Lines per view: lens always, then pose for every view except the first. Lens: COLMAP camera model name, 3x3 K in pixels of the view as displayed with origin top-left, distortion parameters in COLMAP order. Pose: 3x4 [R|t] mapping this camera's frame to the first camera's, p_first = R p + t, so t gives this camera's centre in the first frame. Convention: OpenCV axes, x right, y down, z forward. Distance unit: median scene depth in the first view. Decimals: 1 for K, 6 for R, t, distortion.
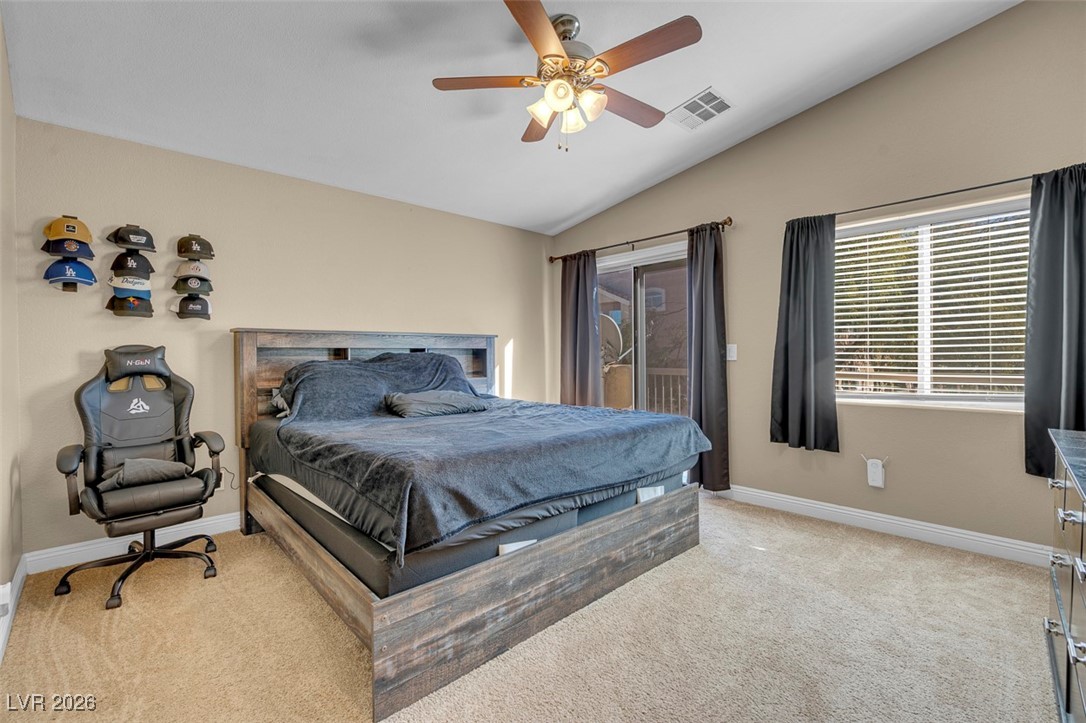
lens RADIAL K [[487.7, 0, 537.7], [0, 487.7, 359.8], [0, 0, 1]] dist [0.000236, 0.000869]
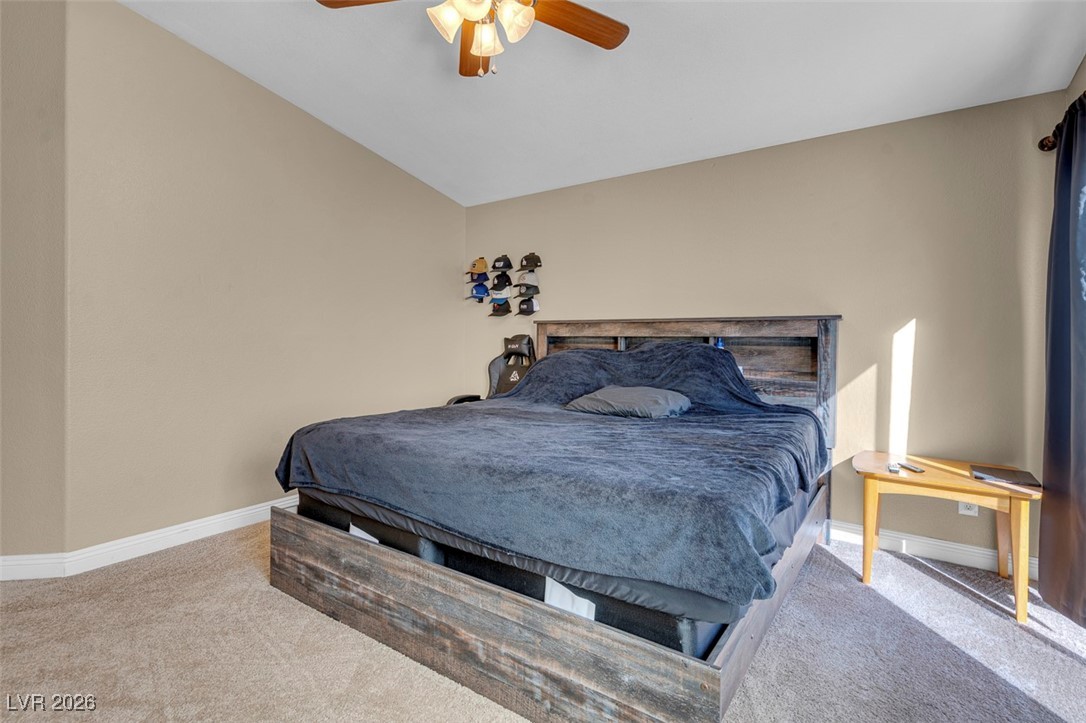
lens RADIAL K [[500.3, 0, 543.6], [0, 500.3, 359.4], [0, 0, 1]] dist [0.000336, 0.000182]
pose [[0.211774, 0.040741, -0.976469, 0.744587], [-0.023934, 0.999047, 0.036492, -0.014846], [0.977026, 0.015643, 0.212547, 0.832322]]
